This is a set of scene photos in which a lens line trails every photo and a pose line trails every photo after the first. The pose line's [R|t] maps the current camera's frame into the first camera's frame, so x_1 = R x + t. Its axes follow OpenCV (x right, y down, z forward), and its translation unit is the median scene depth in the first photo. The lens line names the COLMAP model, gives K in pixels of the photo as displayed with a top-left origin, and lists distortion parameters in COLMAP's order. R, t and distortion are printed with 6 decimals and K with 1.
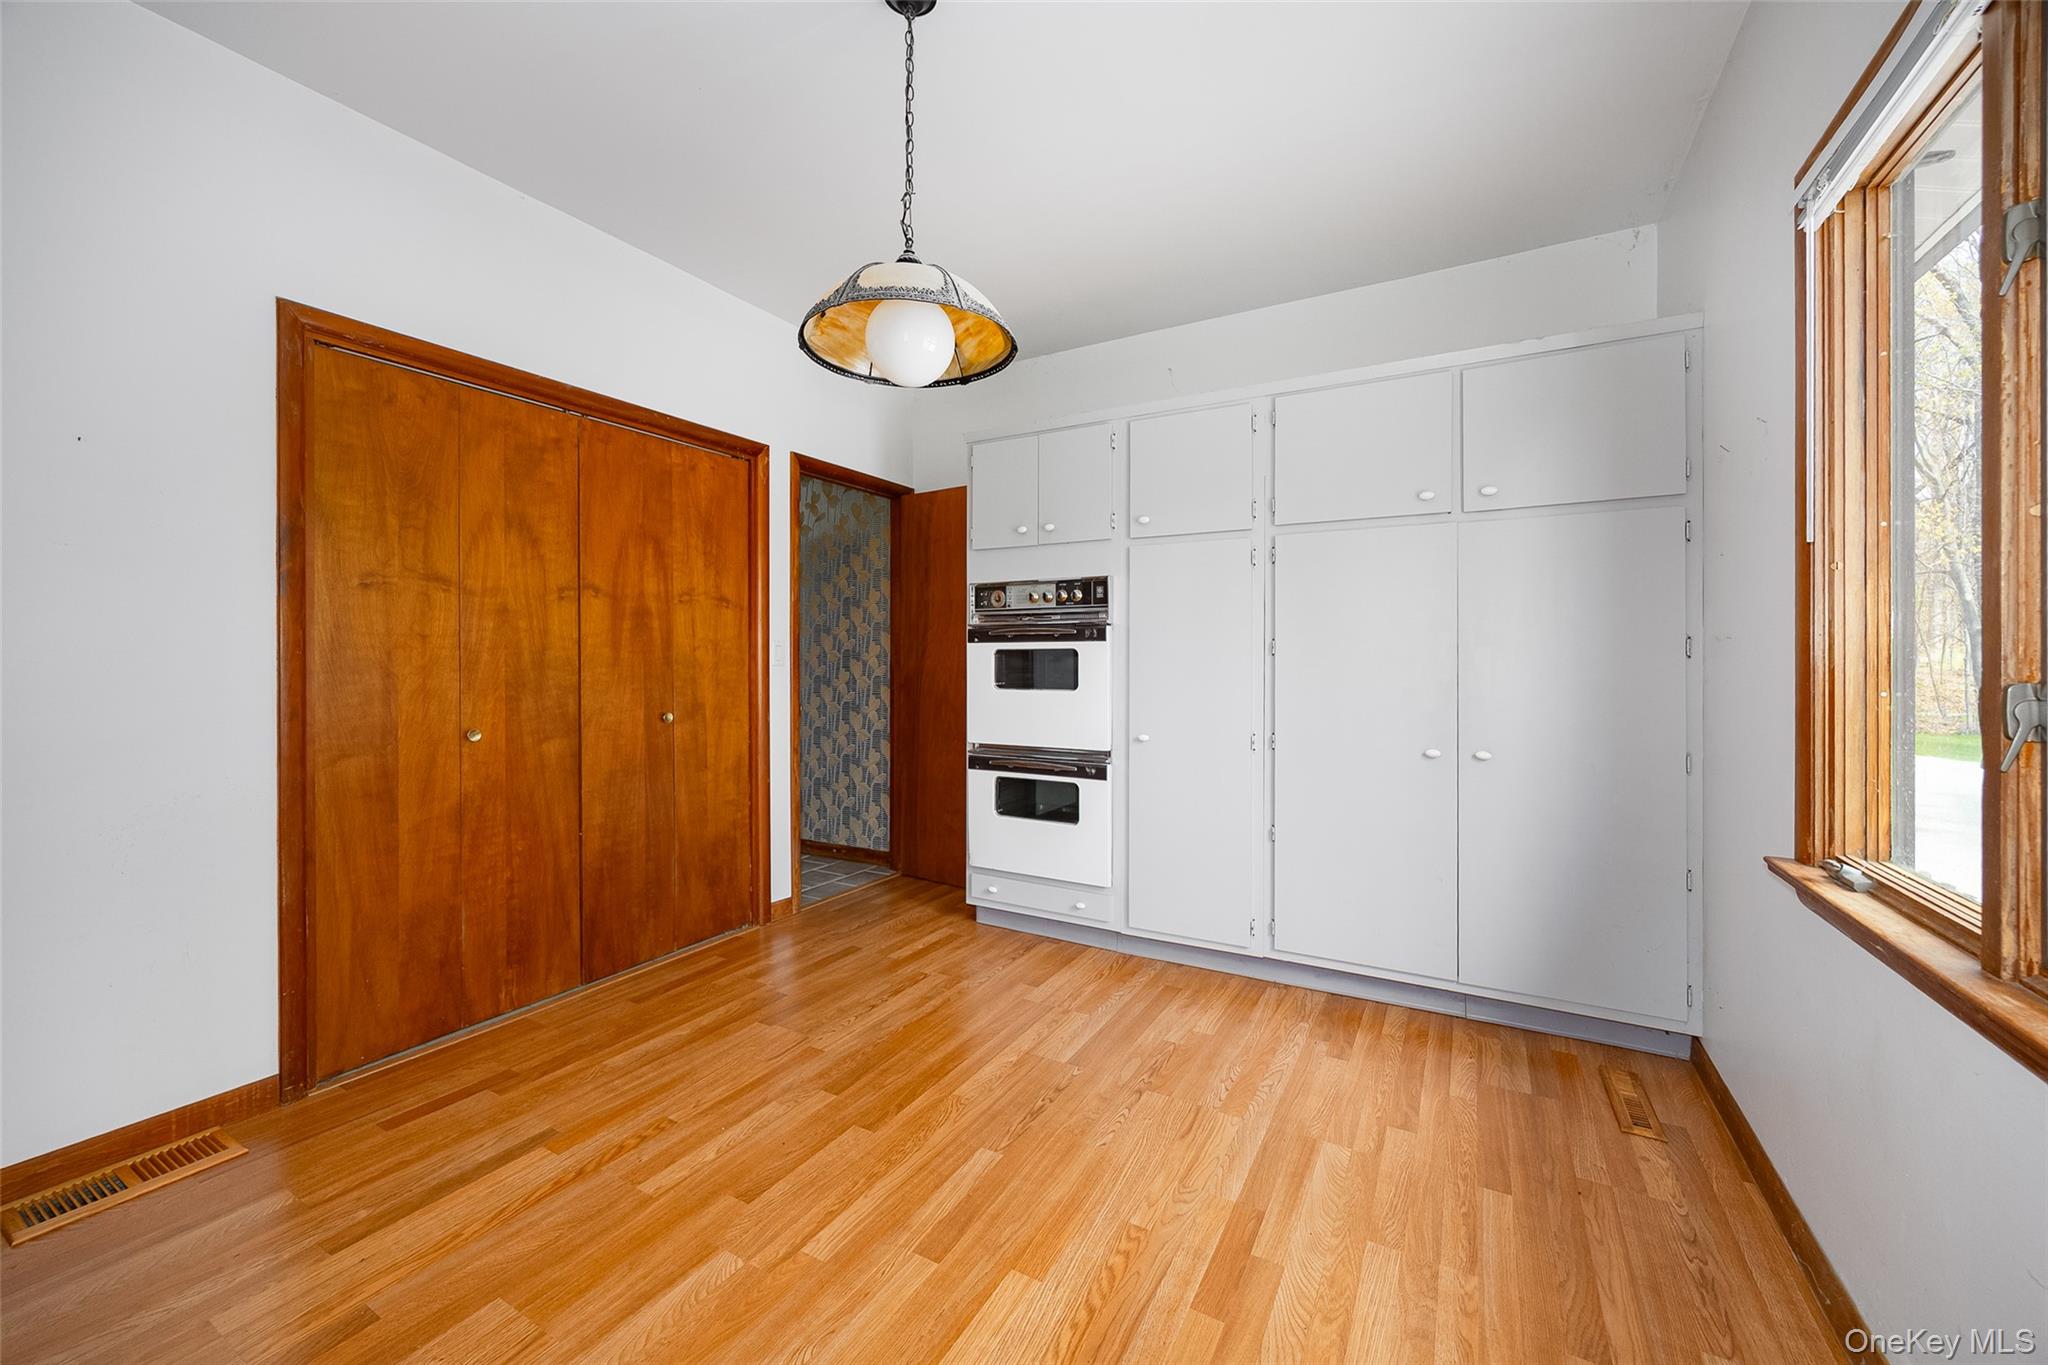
lens RADIAL K [[805.4, 0, 1013.2], [0, 805.4, 670.4], [0, 0, 1]] dist [-0.000273, 0.000016]
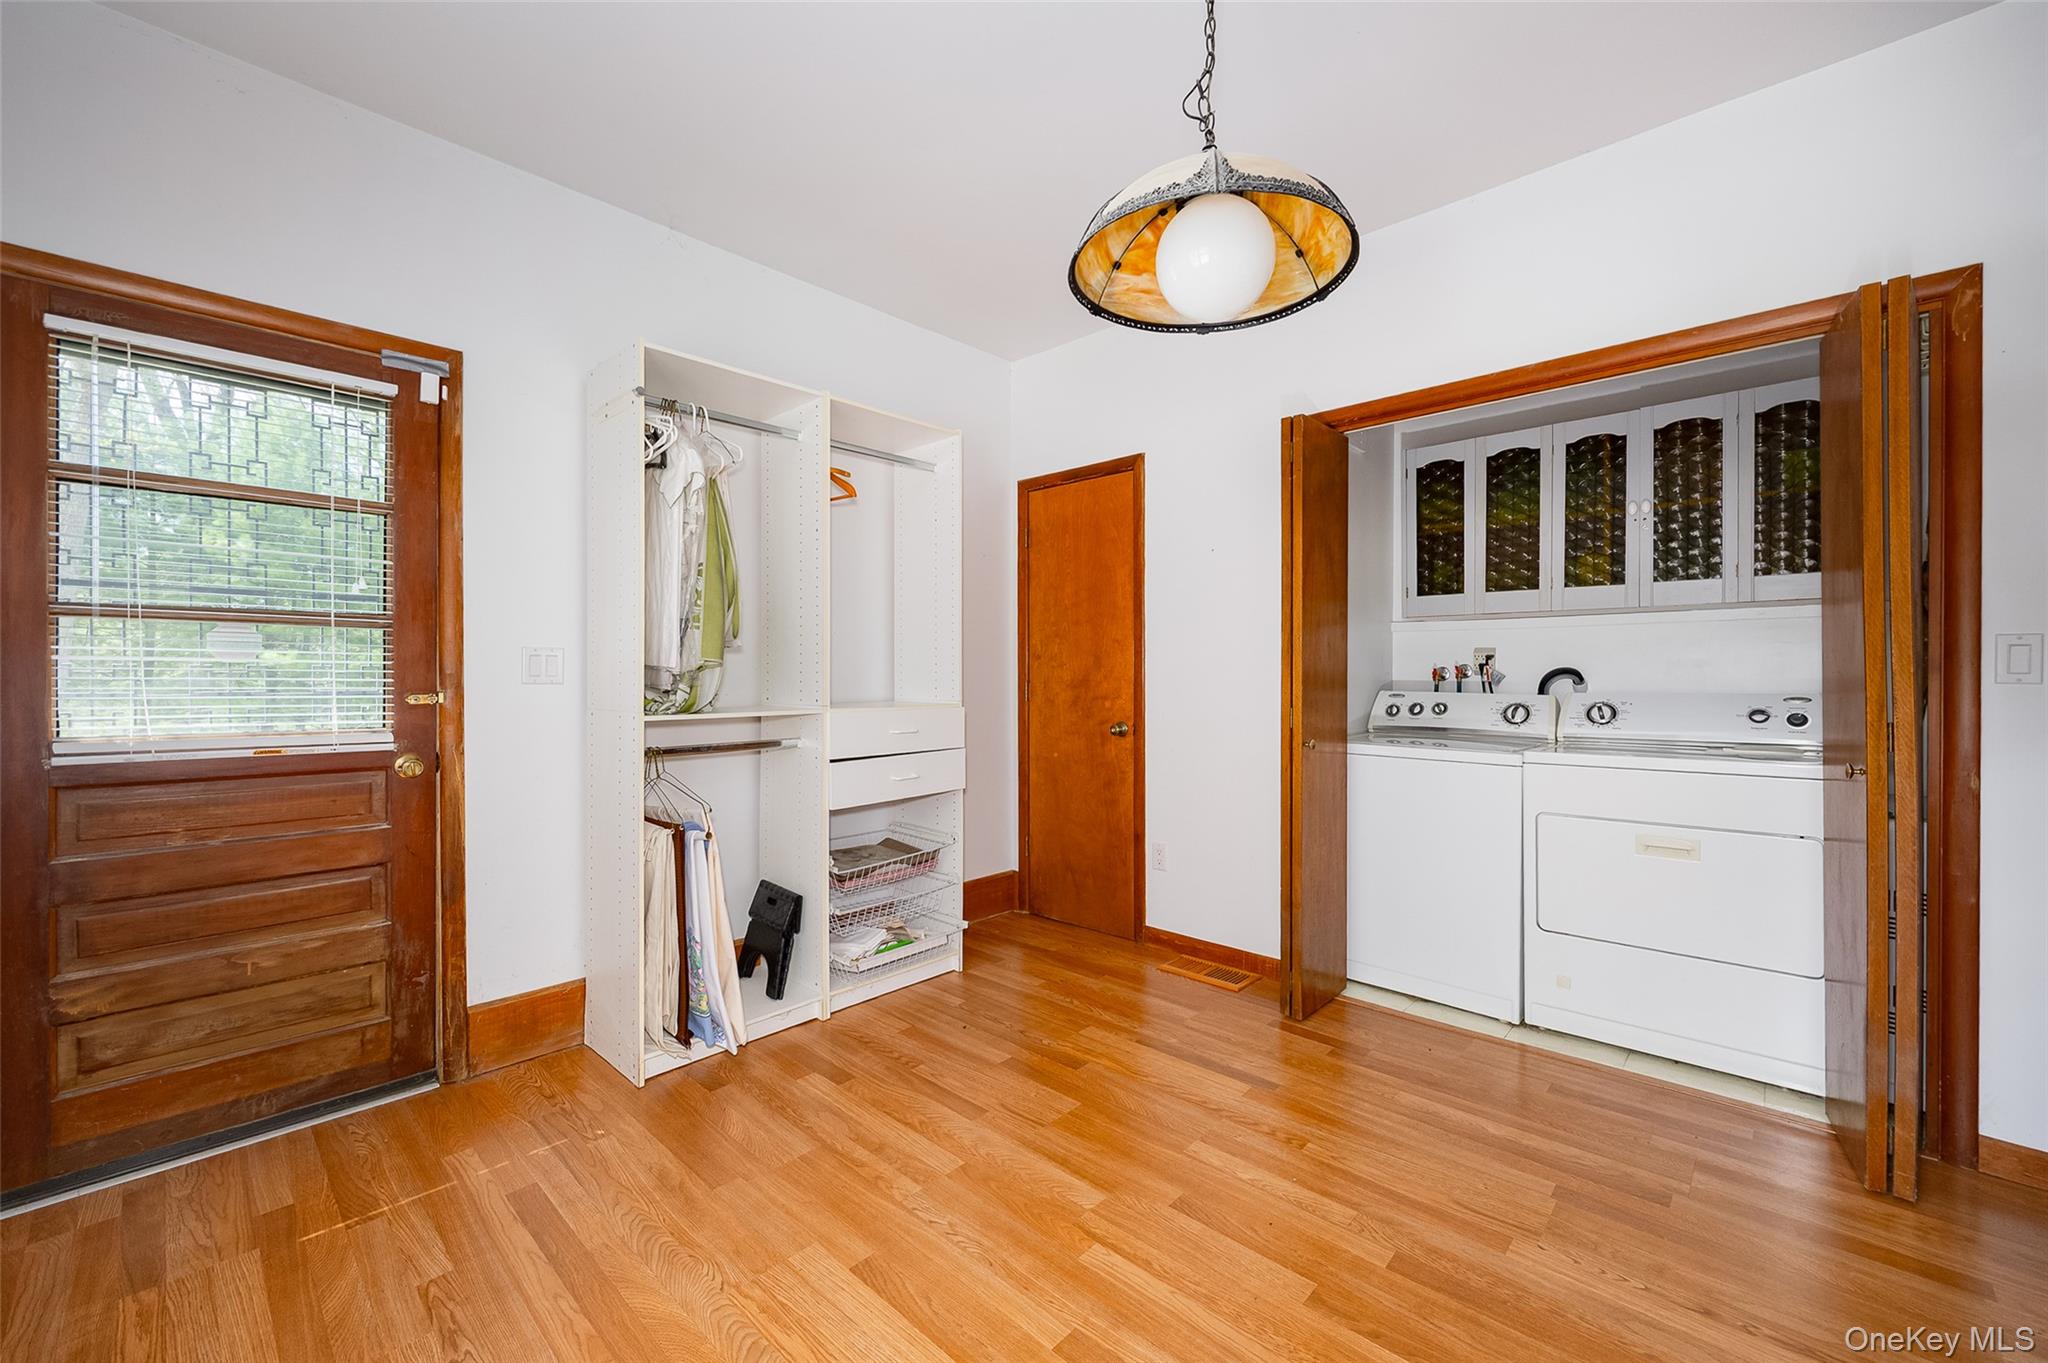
lens RADIAL K [[805.4, 0, 1013.1], [0, 805.4, 680.7], [0, 0, 1]] dist [-0.000273, 0.000016]
pose [[-0.249971, 0.001562, -0.968252, 0.665017], [-0.003192, 0.999992, 0.002437, 0.007211], [0.968248, 0.003700, -0.249964, 1.024885]]
